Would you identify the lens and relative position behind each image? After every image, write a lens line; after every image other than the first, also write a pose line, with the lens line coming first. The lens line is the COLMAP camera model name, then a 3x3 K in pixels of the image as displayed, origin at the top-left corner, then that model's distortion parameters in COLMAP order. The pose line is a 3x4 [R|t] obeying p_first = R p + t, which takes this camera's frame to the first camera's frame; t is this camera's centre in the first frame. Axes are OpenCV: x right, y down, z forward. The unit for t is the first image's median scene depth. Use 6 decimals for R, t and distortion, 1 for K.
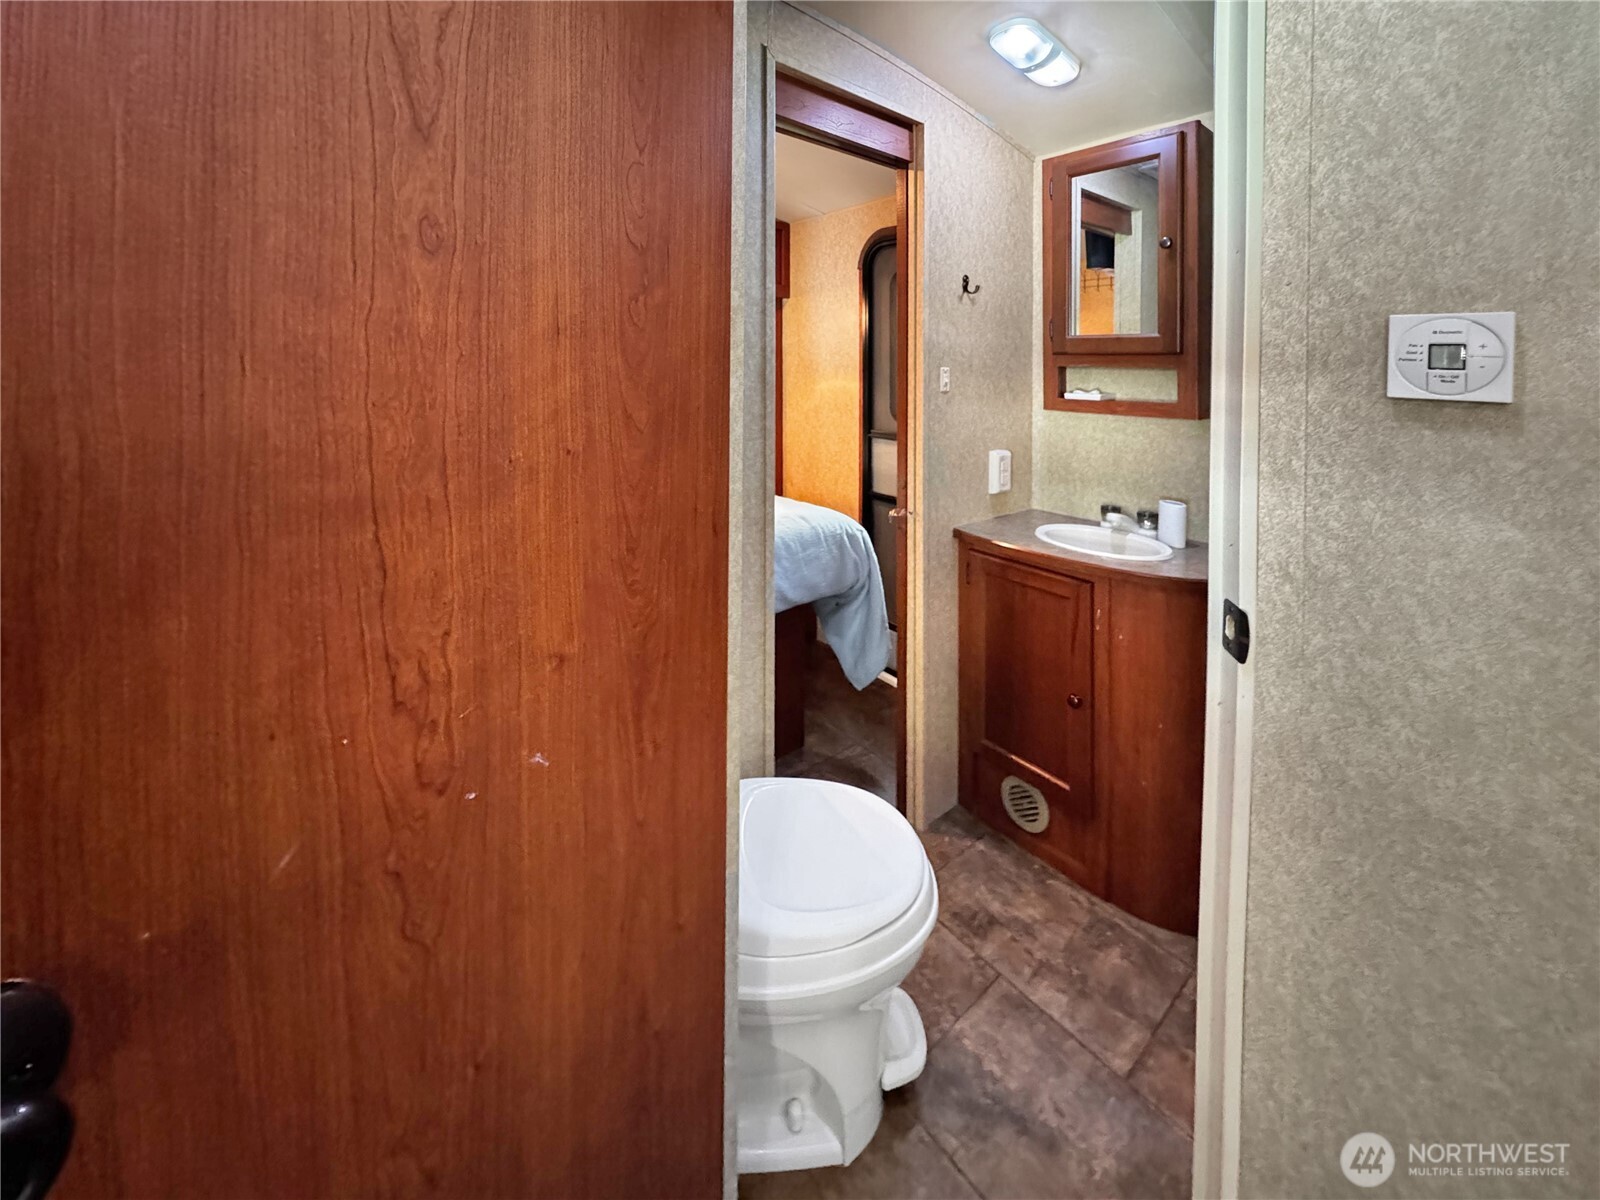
lens RADIAL K [[701.1, 0, 769.7], [0, 701.1, 551.9], [0, 0, 1]] dist [-0.001030, -0.000699]
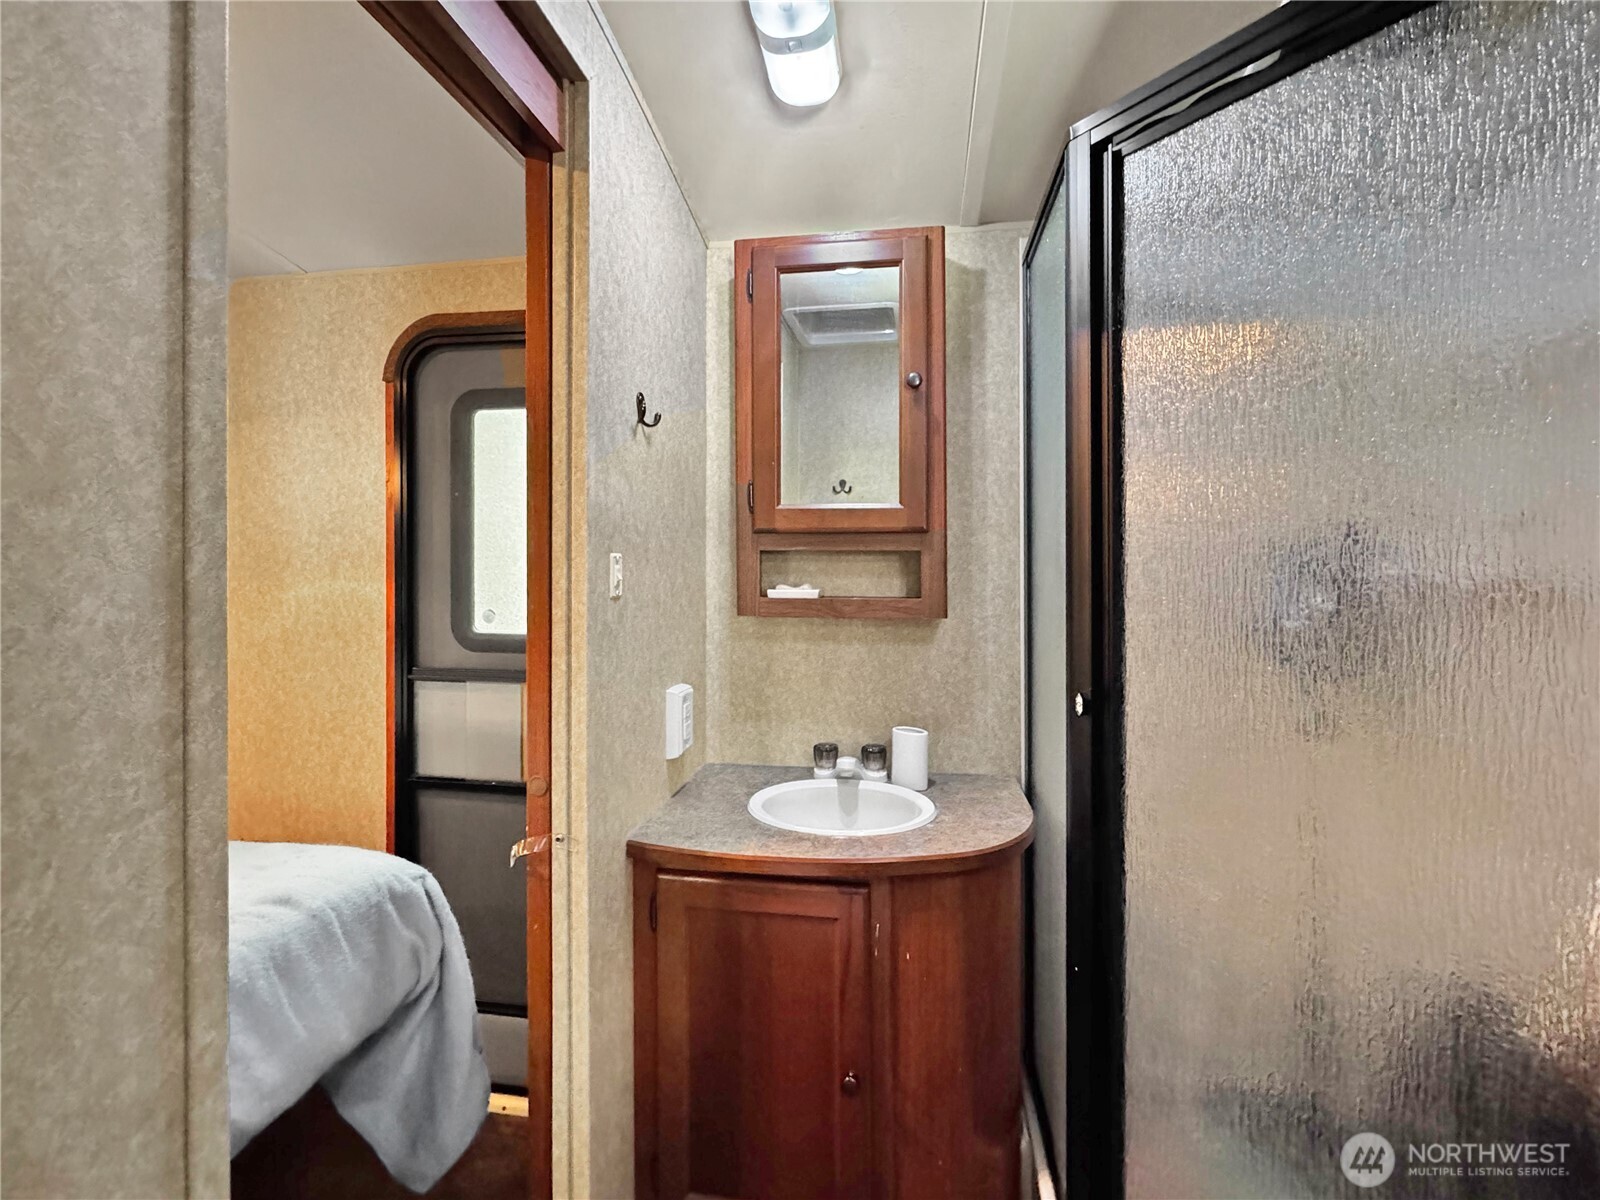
lens RADIAL K [[701.1, 0, 769.7], [0, 701.1, 551.9], [0, 0, 1]] dist [-0.001030, -0.000699]
pose [[0.746077, -0.008066, 0.665811, -0.014641], [0.182456, 0.964131, -0.192772, -0.128584], [-0.640374, 0.265304, 0.720787, 0.496456]]
